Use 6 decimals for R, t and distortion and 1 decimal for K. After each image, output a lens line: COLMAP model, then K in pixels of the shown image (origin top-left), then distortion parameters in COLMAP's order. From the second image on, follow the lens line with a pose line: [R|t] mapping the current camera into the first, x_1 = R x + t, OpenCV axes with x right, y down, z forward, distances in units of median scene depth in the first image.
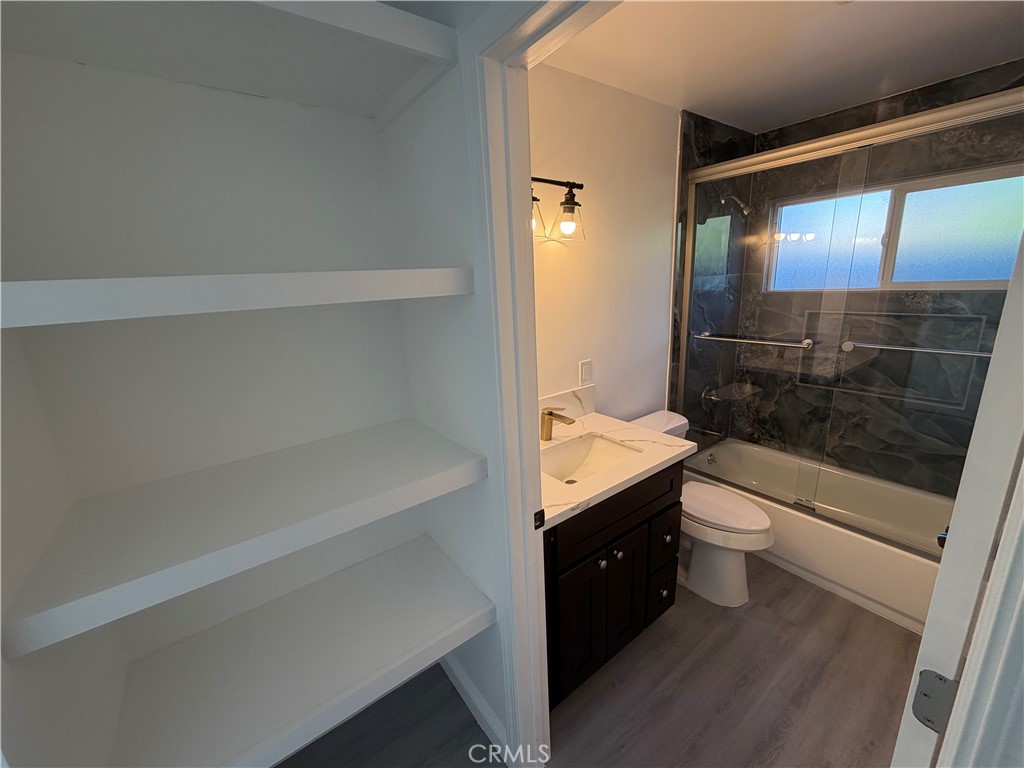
lens RADIAL K [[407.6, 0, 506.0], [0, 407.6, 382.0], [0, 0, 1]] dist [0.000653, -0.000033]
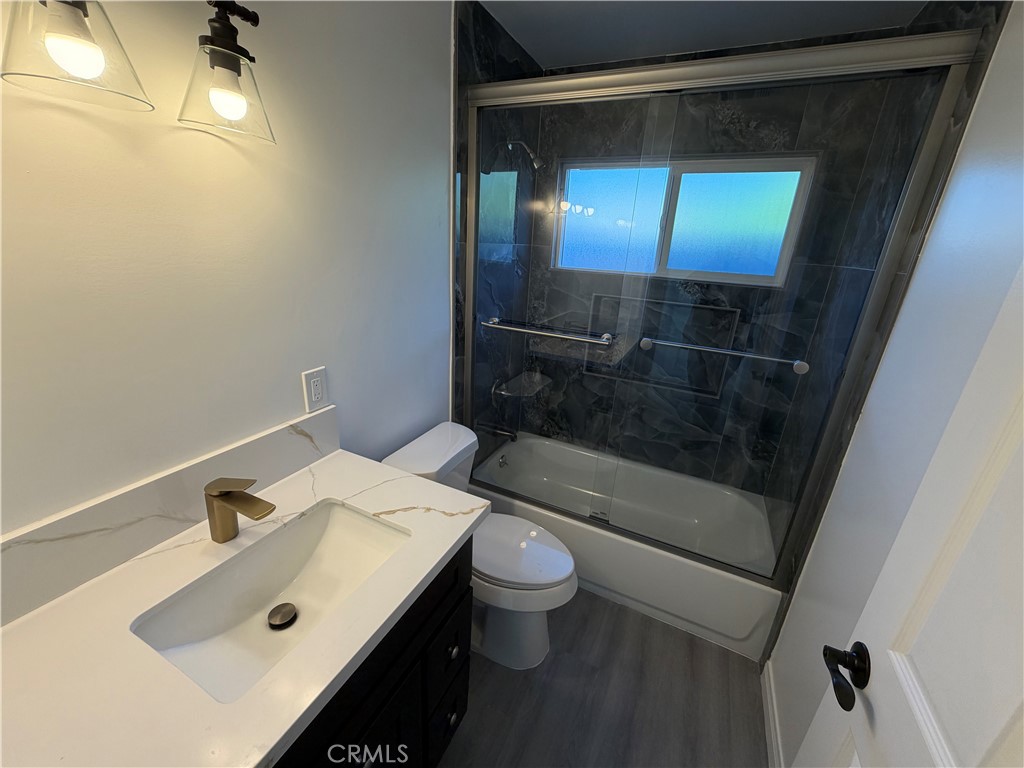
lens RADIAL K [[407.6, 0, 512.0], [0, 407.6, 381.5], [0, 0, 1]] dist [0.000653, -0.000033]
pose [[0.873779, -0.064169, 0.482071, 0.150211], [0.020874, 0.995292, 0.094649, -0.080509], [-0.485874, -0.072640, 0.871005, 0.329020]]
